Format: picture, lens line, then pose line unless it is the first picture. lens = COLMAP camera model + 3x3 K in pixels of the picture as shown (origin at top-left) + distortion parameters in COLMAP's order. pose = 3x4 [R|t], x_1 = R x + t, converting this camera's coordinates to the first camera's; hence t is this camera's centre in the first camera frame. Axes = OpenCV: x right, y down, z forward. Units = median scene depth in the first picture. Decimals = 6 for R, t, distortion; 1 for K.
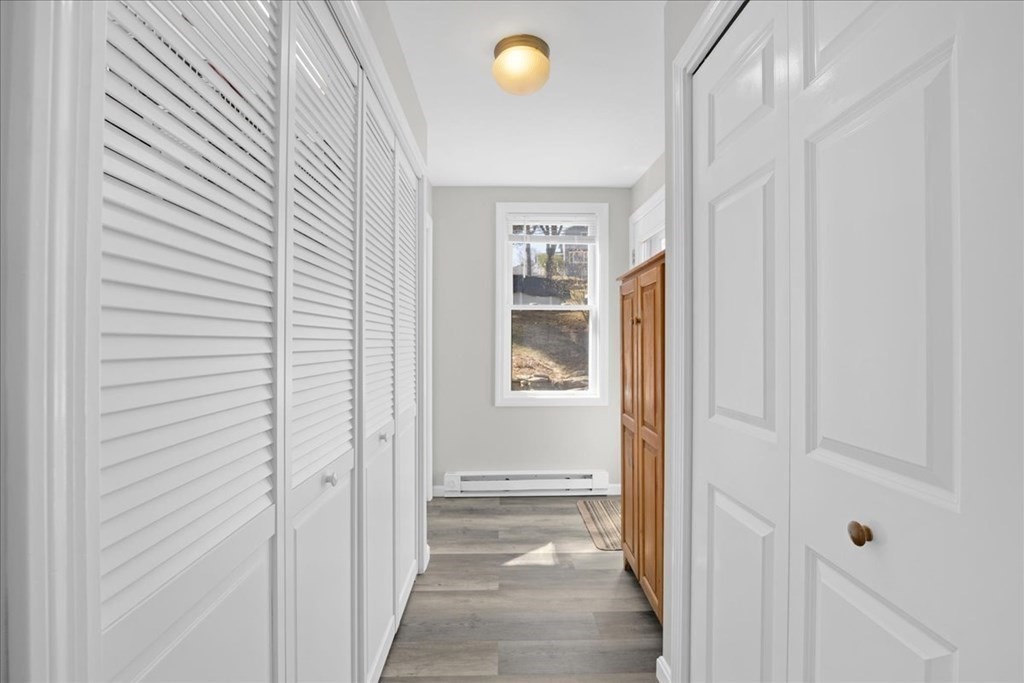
lens RADIAL K [[443.0, 0, 512.0], [0, 443.0, 341.5], [0, 0, 1]] dist [-0.002243, -0.000123]
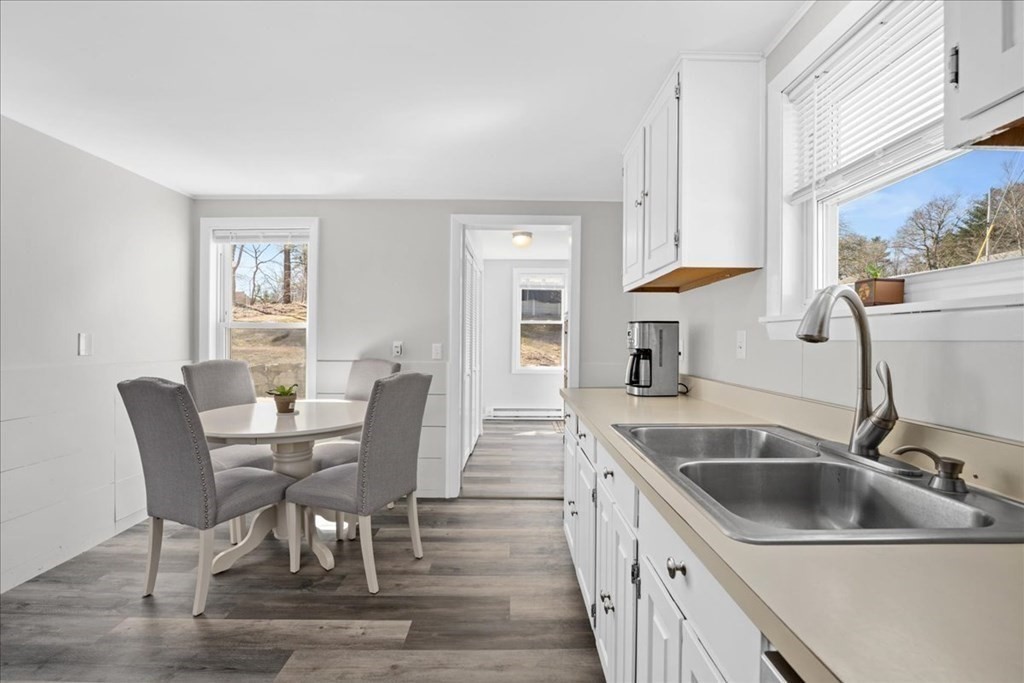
lens RADIAL K [[450.0, 0, 512.7], [0, 450.0, 346.8], [0, 0, 1]] dist [-0.013958, -0.000453]
pose [[0.999205, 0.010523, -0.038452, 0.042293], [-0.010008, 0.999858, 0.013564, 0.003268], [0.038589, -0.013169, 0.999168, -0.986162]]
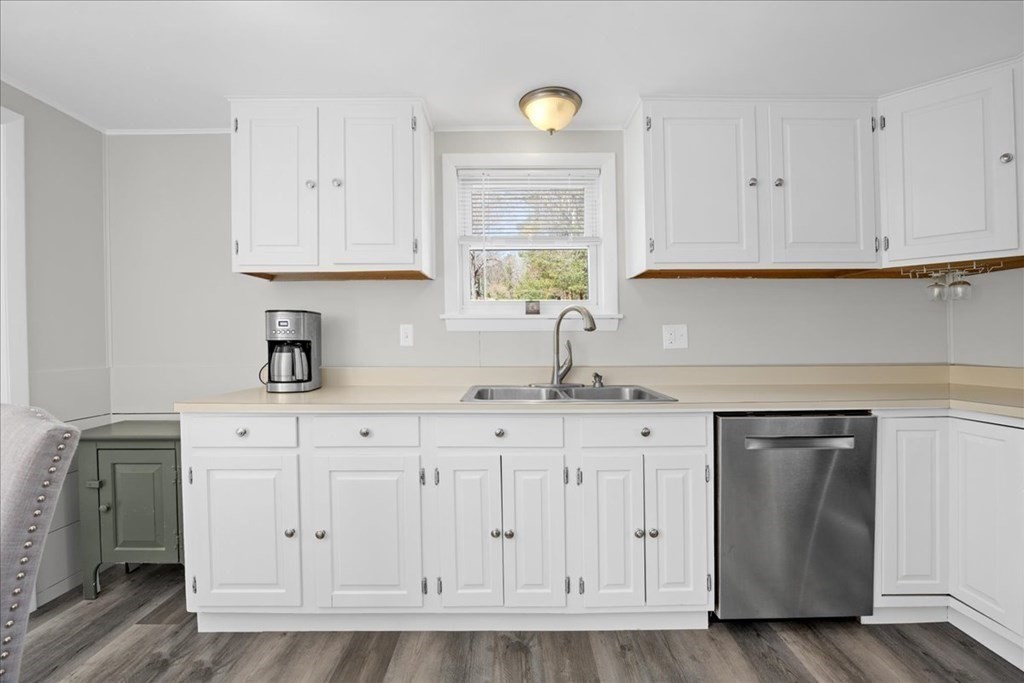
lens RADIAL K [[456.4, 0, 512.0], [0, 456.4, 341.5], [0, 0, 1]] dist [-0.016311, 0.000033]
pose [[0.020862, -0.002637, 0.999779, -0.420246], [0.006534, 0.999976, 0.002501, 0.015278], [-0.999761, 0.006481, 0.020879, -0.598574]]
